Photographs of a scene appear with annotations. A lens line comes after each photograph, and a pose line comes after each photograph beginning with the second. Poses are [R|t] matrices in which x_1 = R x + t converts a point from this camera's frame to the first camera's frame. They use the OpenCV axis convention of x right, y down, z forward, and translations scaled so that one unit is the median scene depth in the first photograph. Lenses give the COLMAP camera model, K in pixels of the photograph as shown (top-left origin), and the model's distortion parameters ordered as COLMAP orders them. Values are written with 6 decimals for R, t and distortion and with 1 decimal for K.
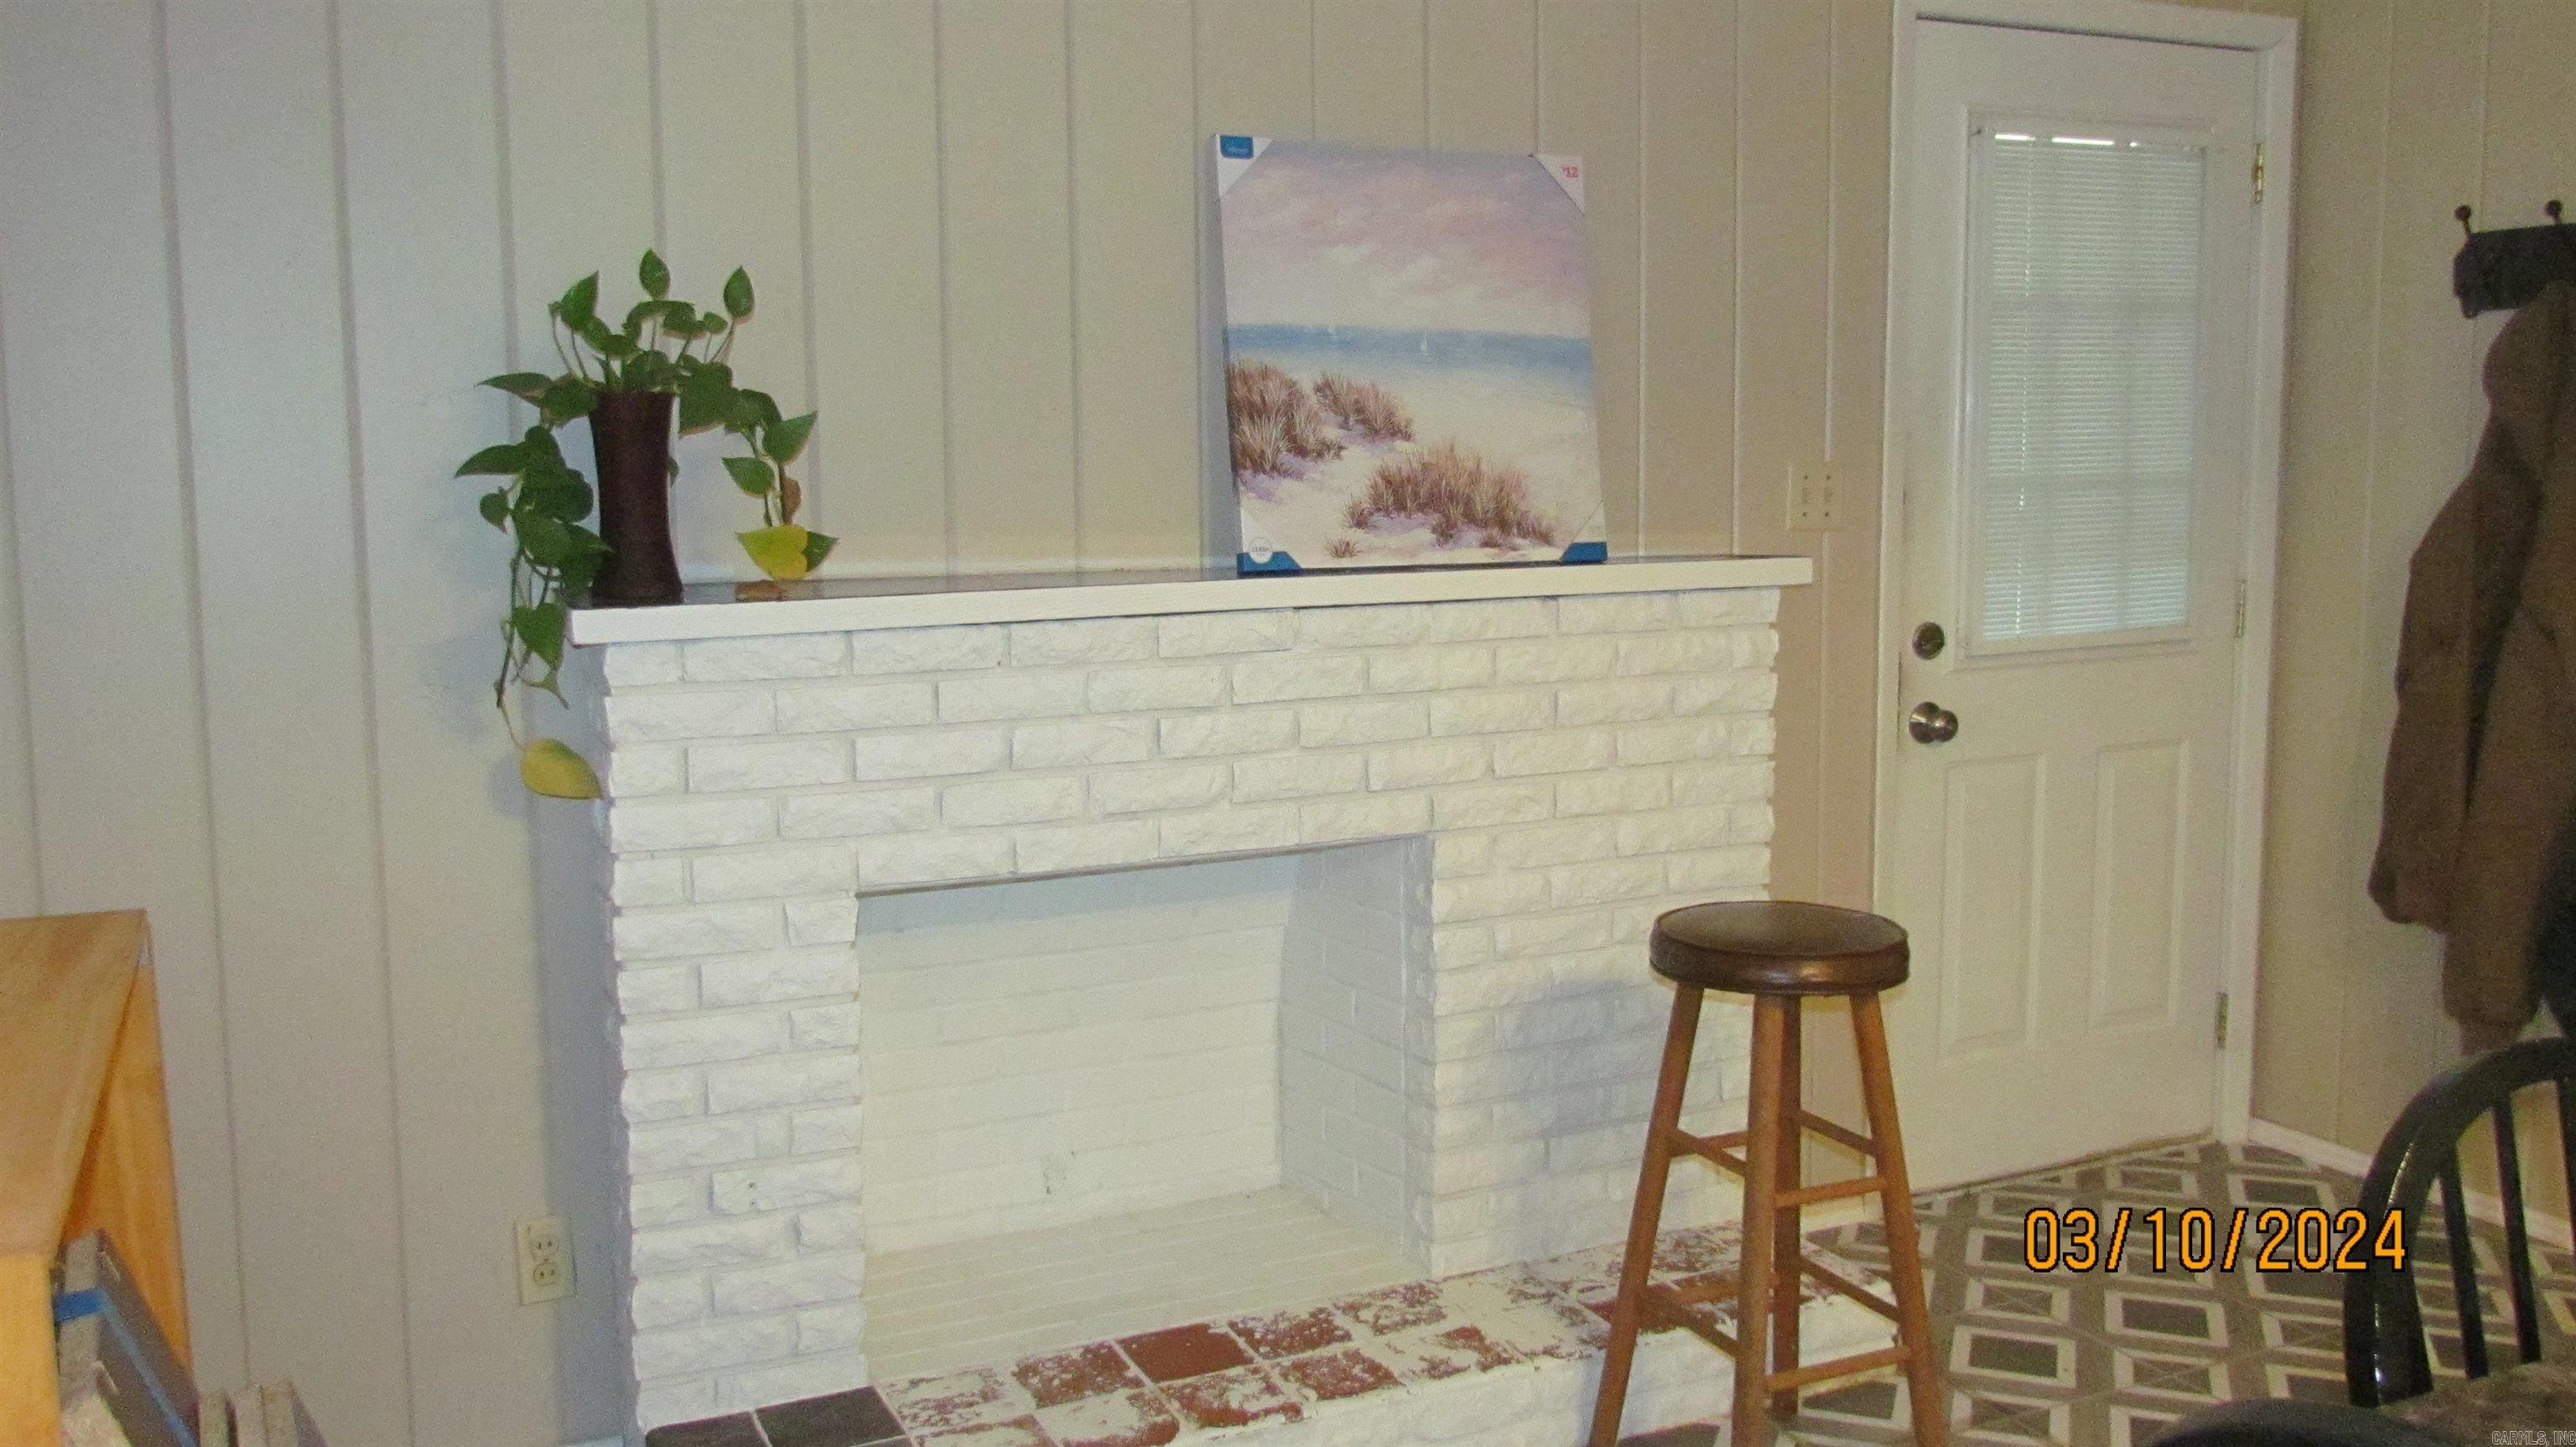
lens RADIAL K [[2146.8, 0, 1273.9], [0, 2146.8, 734.4], [0, 0, 1]] dist [-0.017669, -0.006949]
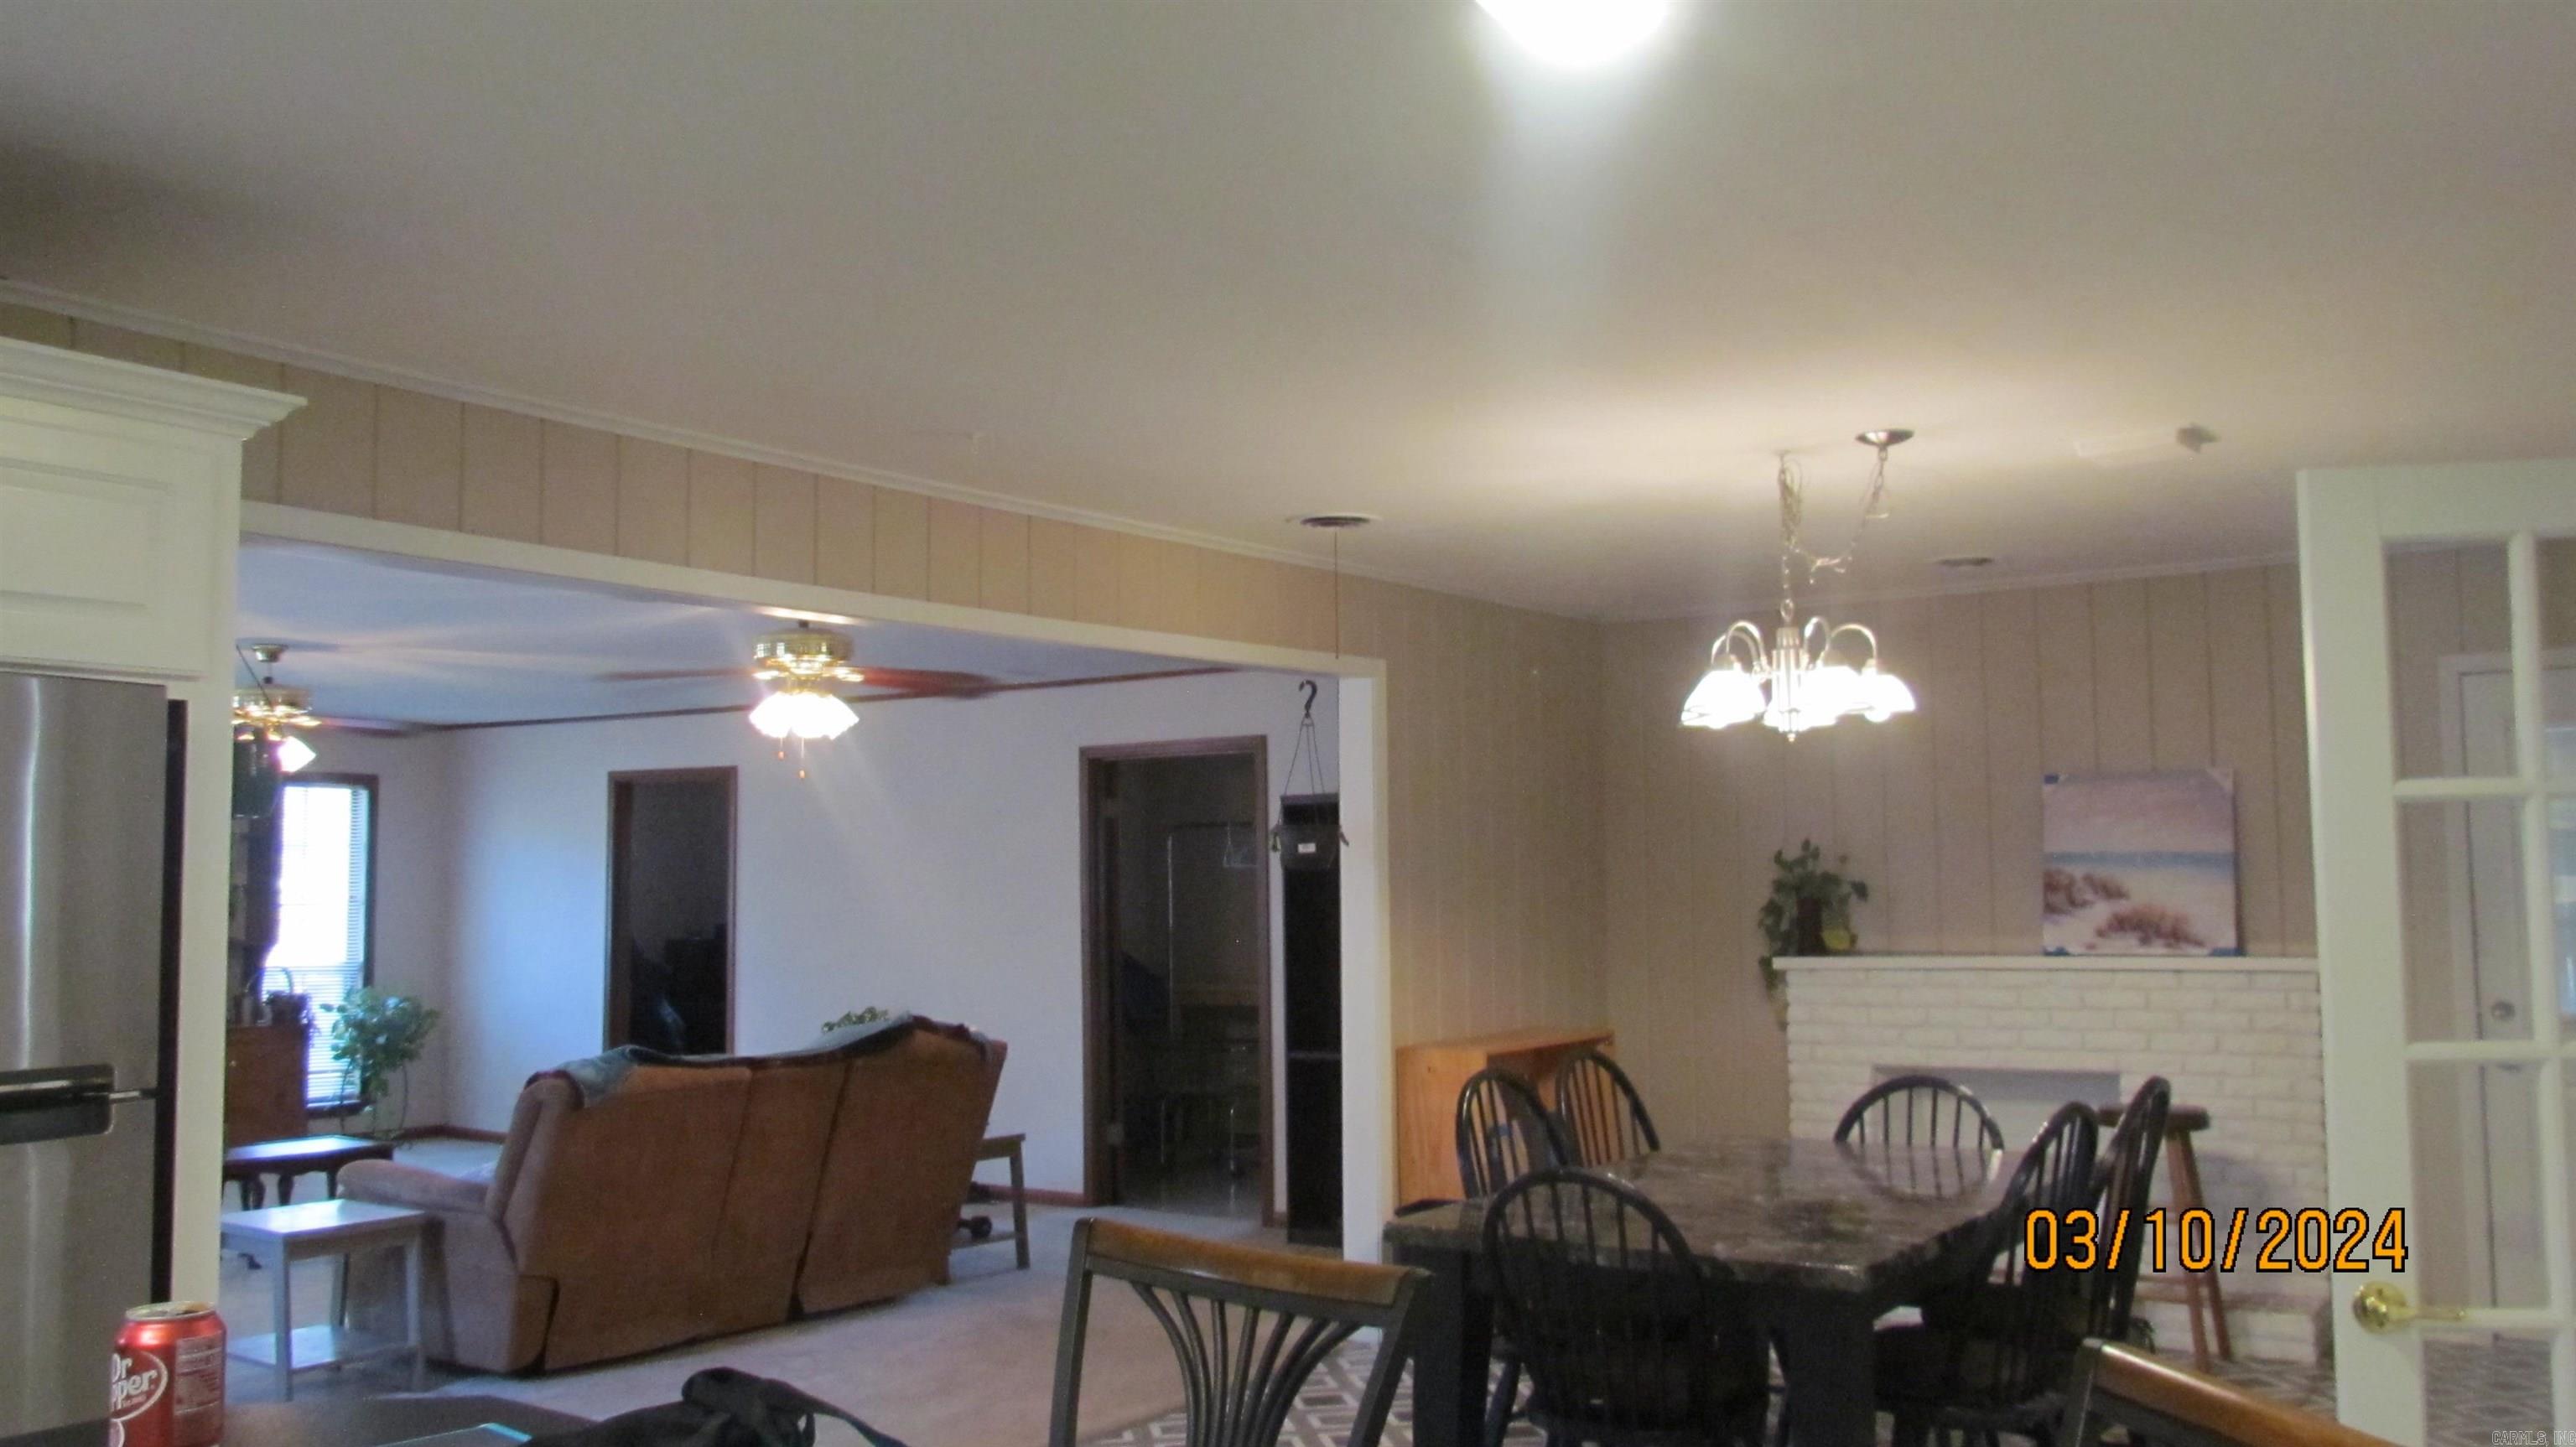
lens RADIAL K [[2146.8, 0, 1273.9], [0, 2146.8, 734.4], [0, 0, 1]] dist [-0.017669, -0.006949]
pose [[0.498359, -0.059289, -0.864941, 1.630721], [-0.102299, 0.986668, -0.126576, 0.072475], [0.860914, 0.151563, 0.485649, -0.939102]]
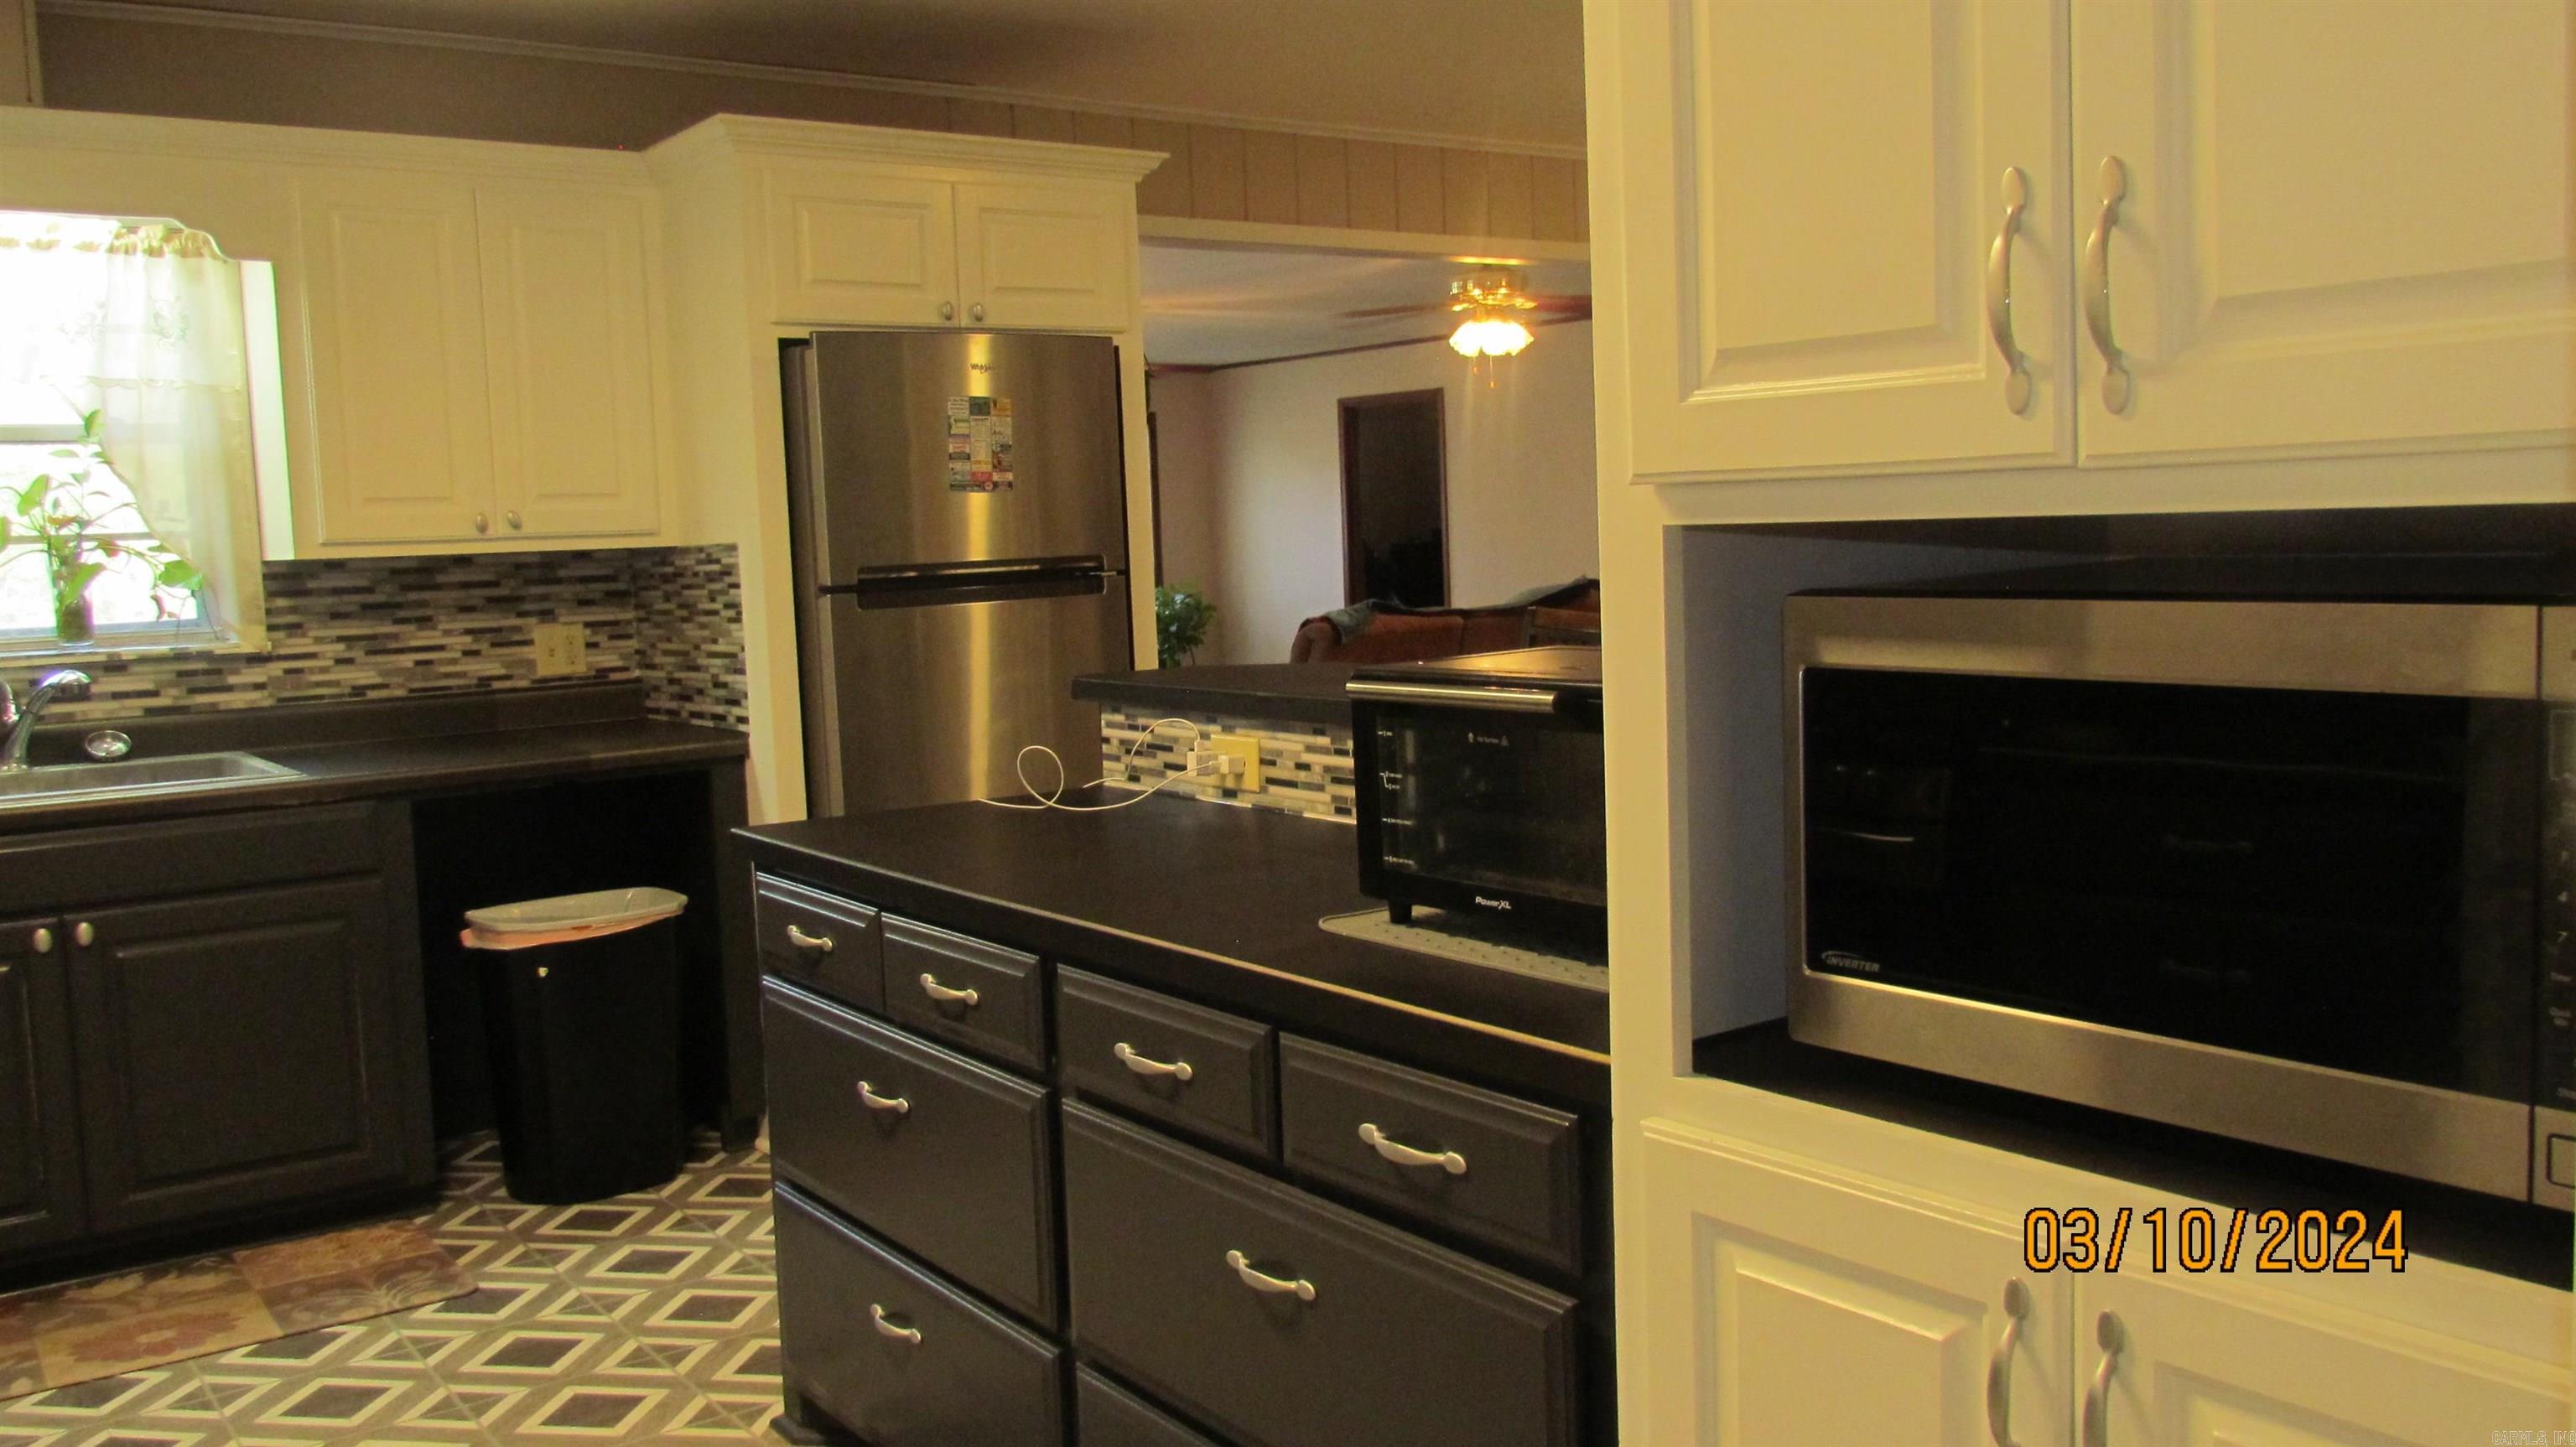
lens RADIAL K [[2138.6, 0, 1289.6], [0, 2138.6, 735.6], [0, 0, 1]] dist [-0.020026, -0.000572]
pose [[0.200262, 0.091251, -0.975484, 2.181570], [-0.077781, 0.993991, 0.077015, 0.143982], [0.976650, 0.060451, 0.206156, -1.083366]]
